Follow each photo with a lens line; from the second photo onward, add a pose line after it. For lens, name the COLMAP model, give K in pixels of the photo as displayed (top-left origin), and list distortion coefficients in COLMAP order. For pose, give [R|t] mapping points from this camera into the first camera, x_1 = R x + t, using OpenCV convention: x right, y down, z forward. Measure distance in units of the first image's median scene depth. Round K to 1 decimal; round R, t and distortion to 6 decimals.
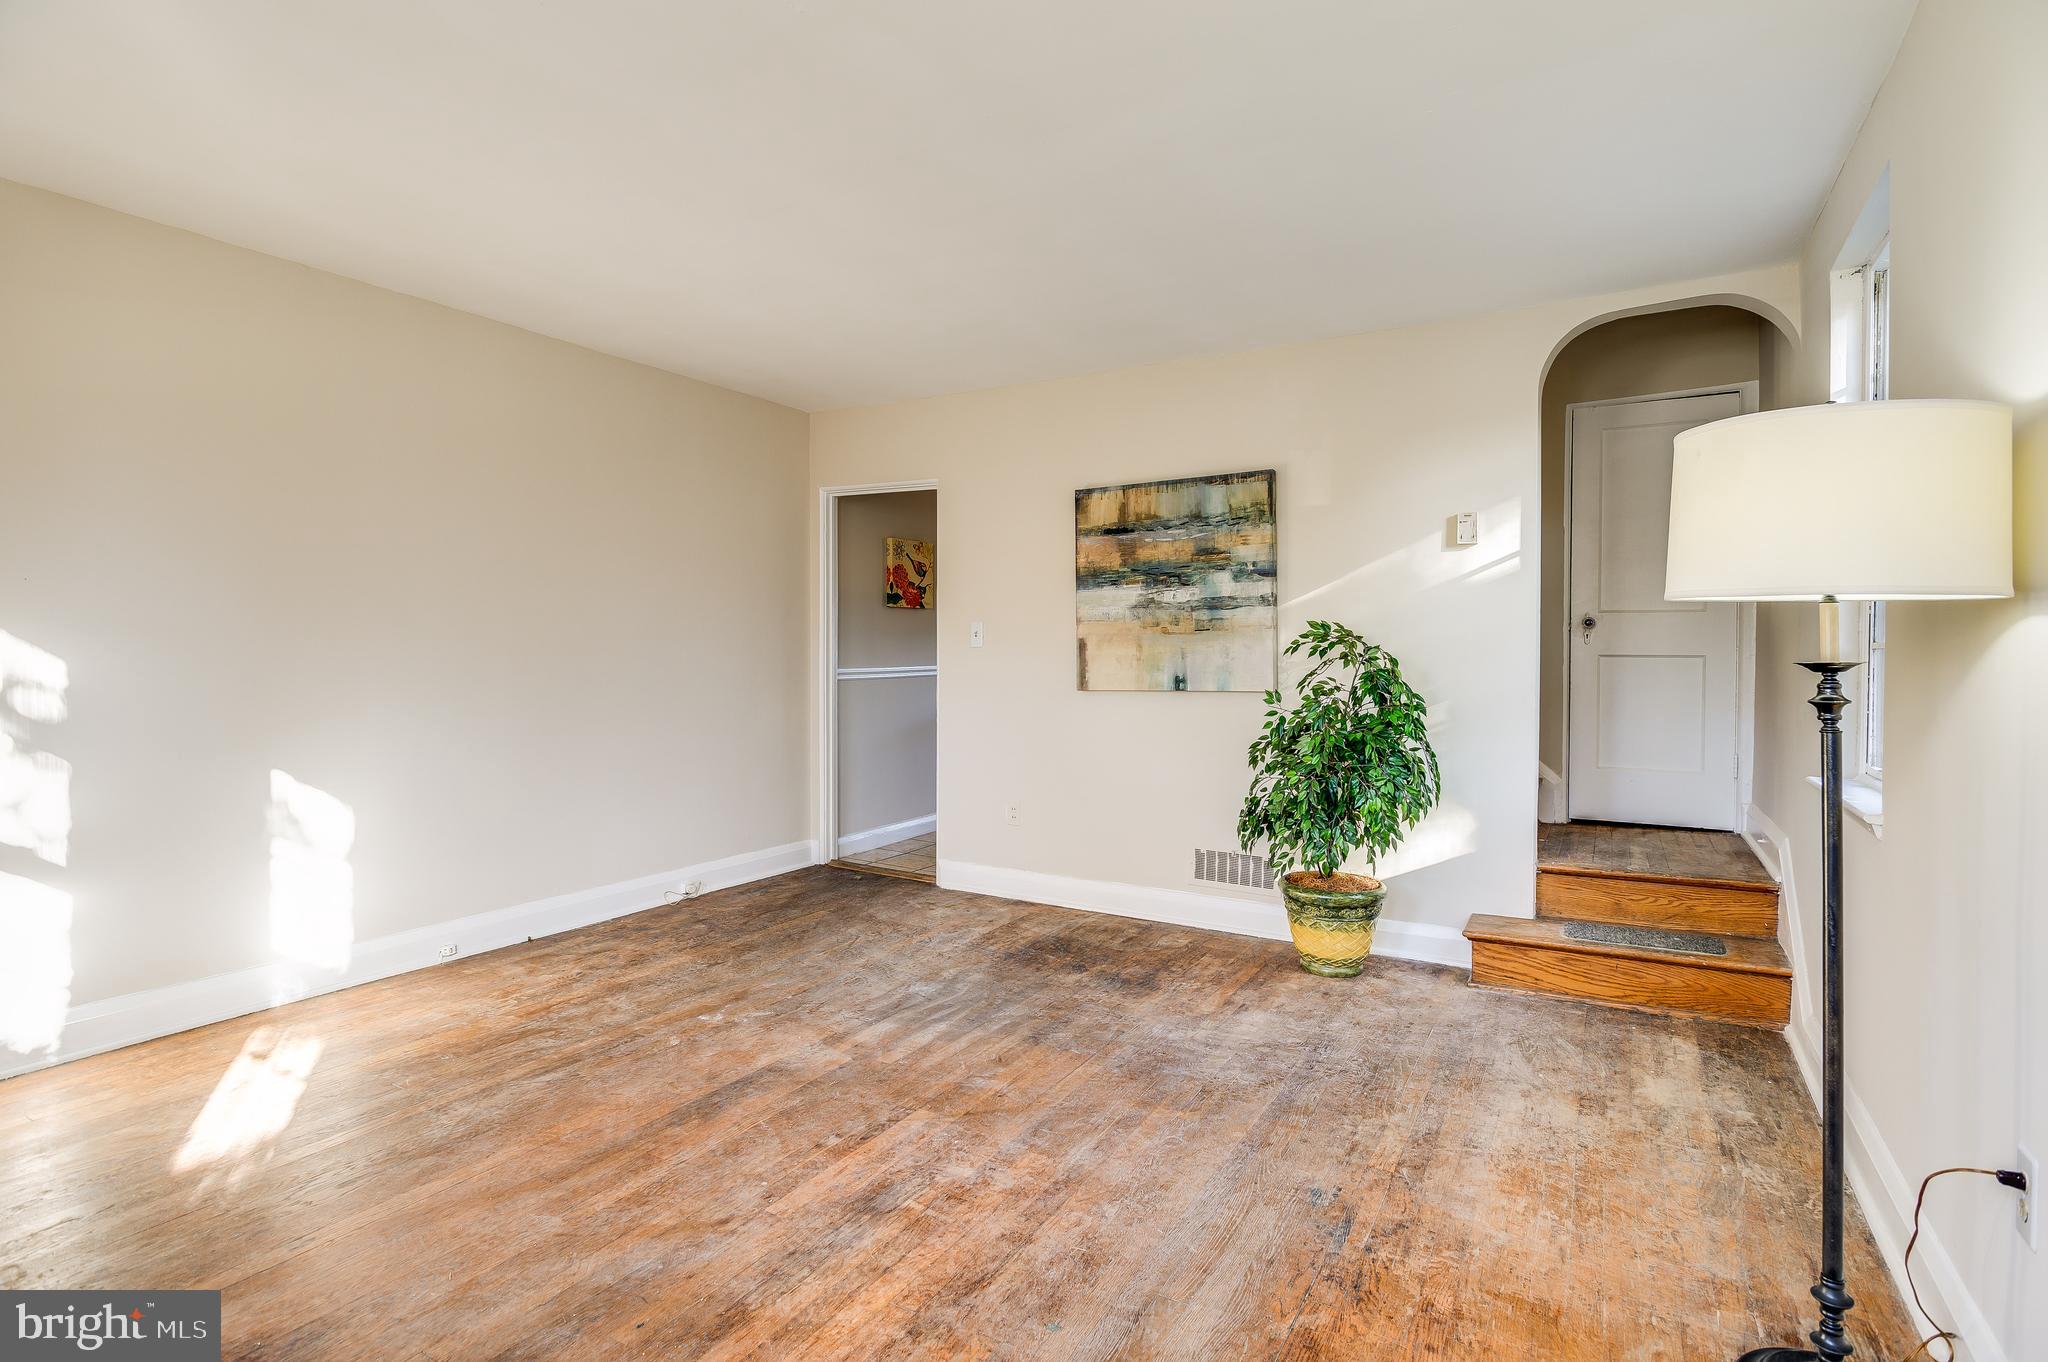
lens RADIAL K [[1000.4, 0, 1026.4], [0, 1000.4, 656.6], [0, 0, 1]] dist [-0.014521, 0.000381]
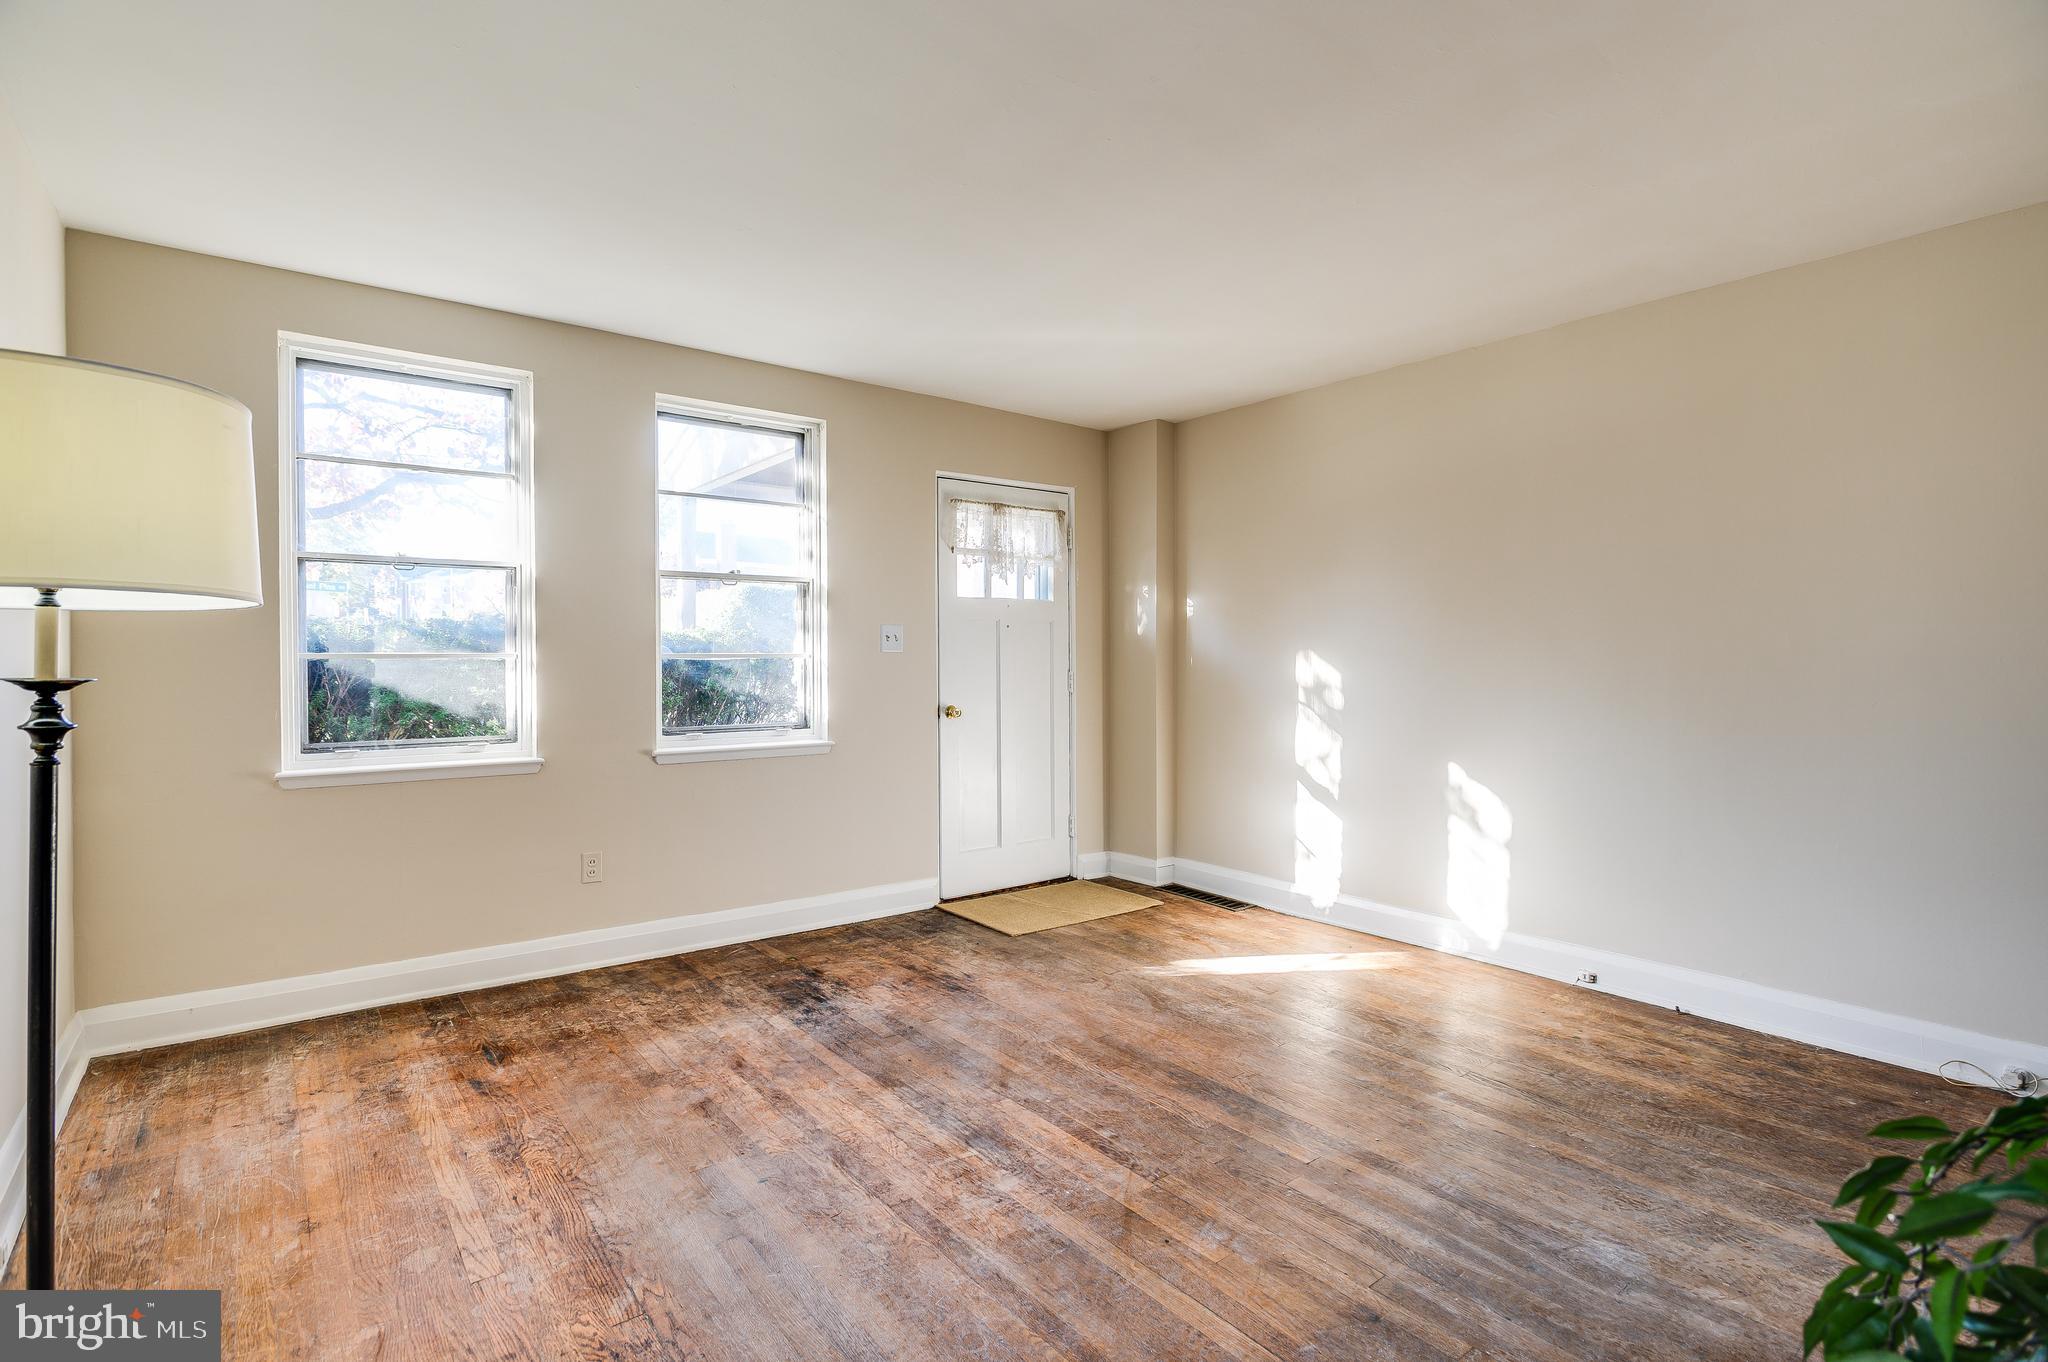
lens RADIAL K [[976.6, 0, 1019.6], [0, 976.6, 671.4], [0, 0, 1]] dist [-0.002198, 0.000908]
pose [[-0.369054, 0.004965, -0.929395, 0.565023], [-0.011197, 0.999889, 0.009788, -0.008143], [0.929340, 0.014019, -0.368958, 0.914992]]
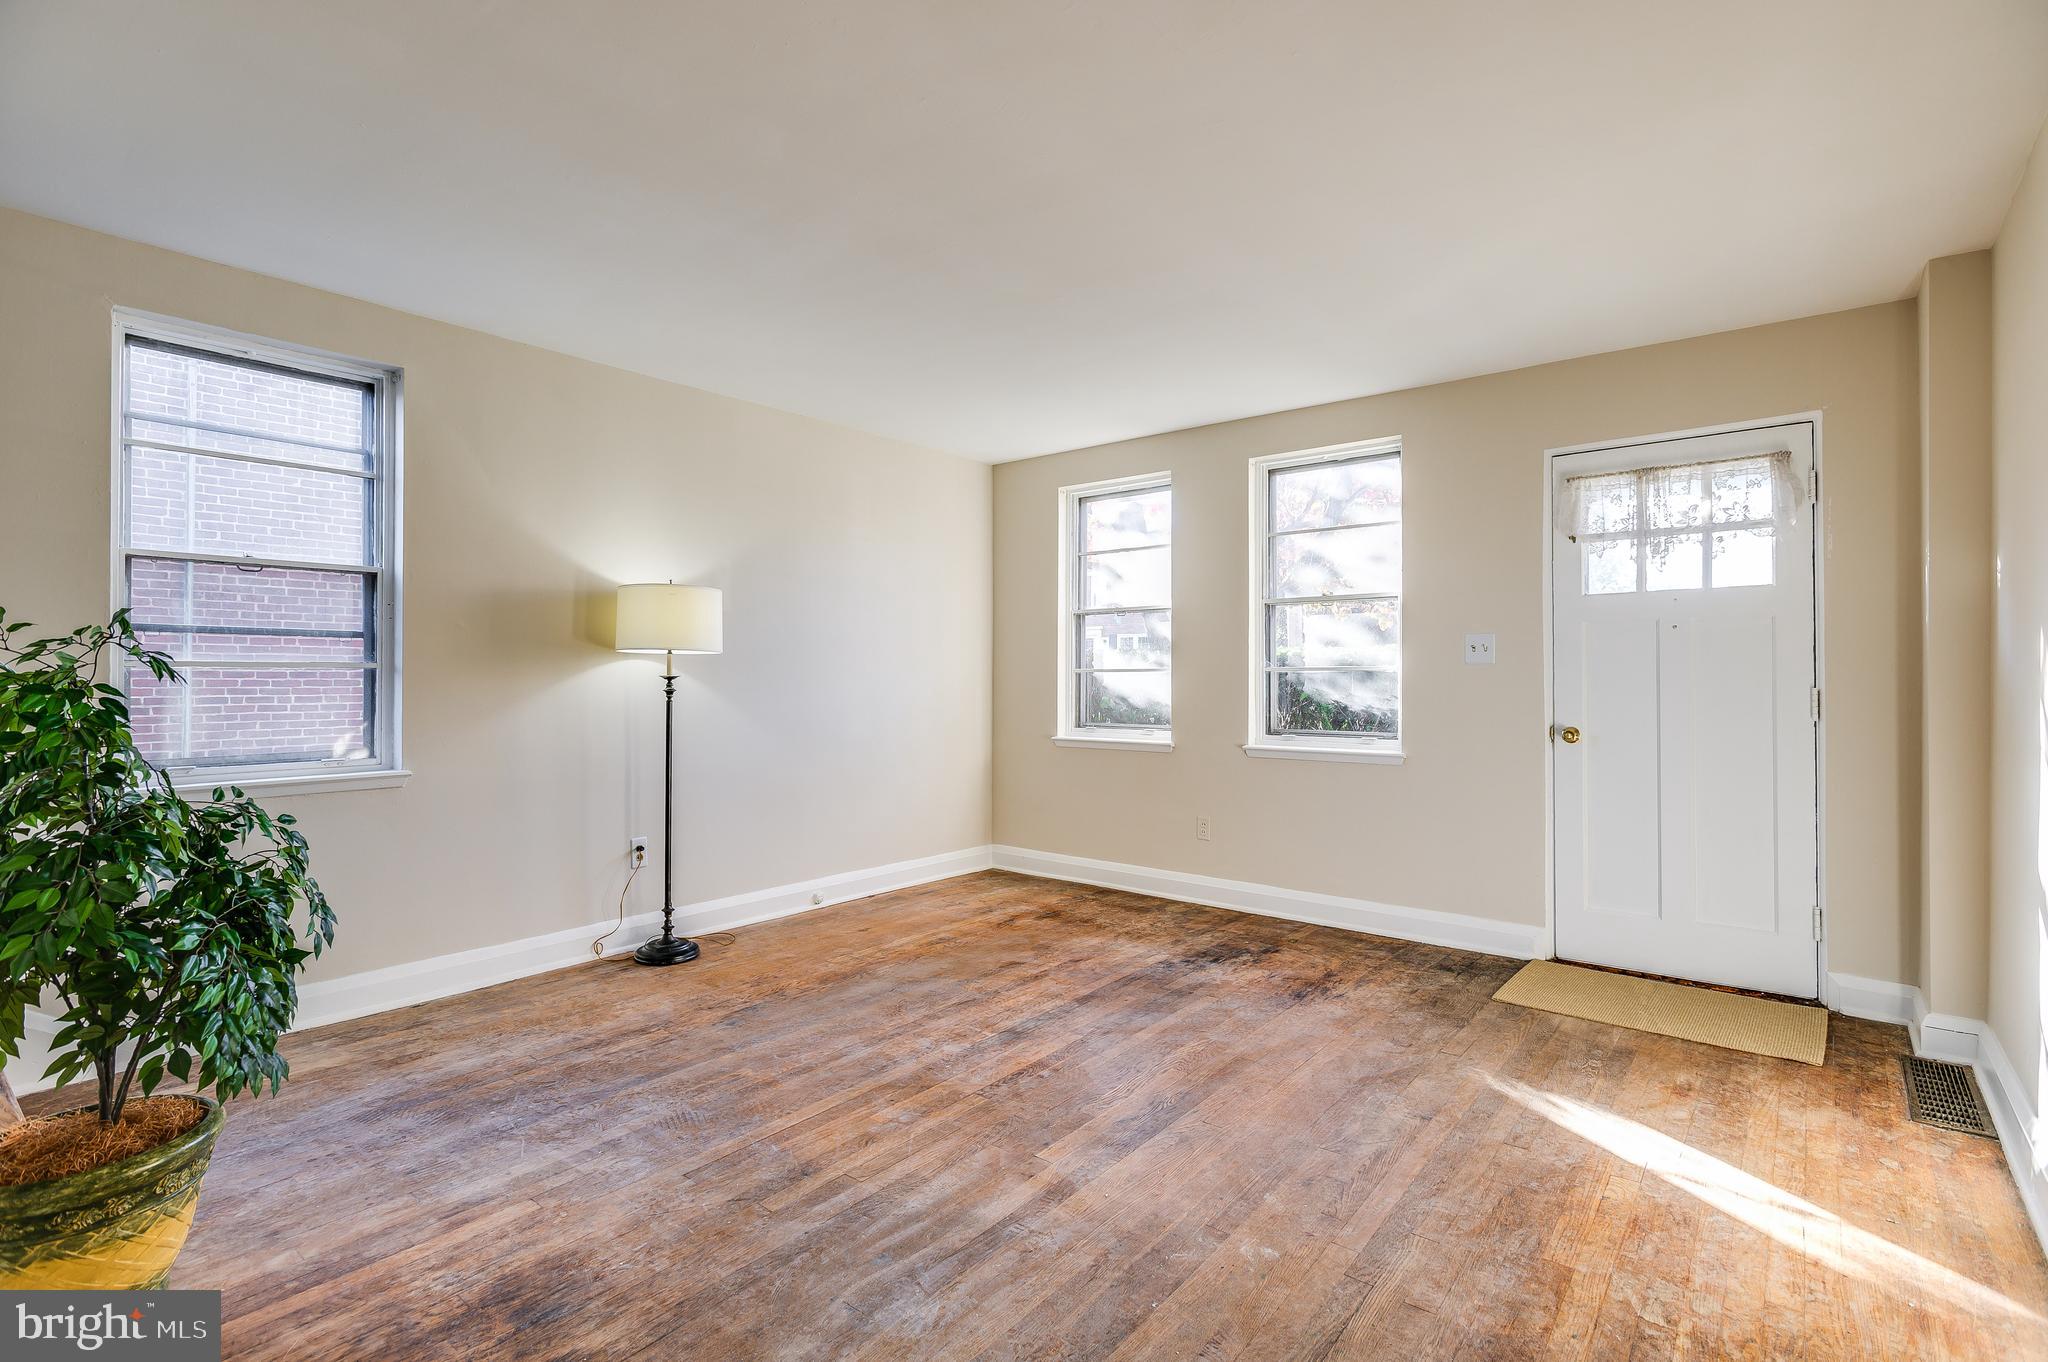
lens RADIAL K [[962.1, 0, 1025.2], [0, 962.1, 670.2], [0, 0, 1]] dist [0.000327, 0.000476]
pose [[-0.988495, -0.006597, 0.151112, -0.245365], [-0.006290, 0.999977, 0.002509, -0.010318], [-0.151125, 0.001530, -0.988513, 1.545640]]
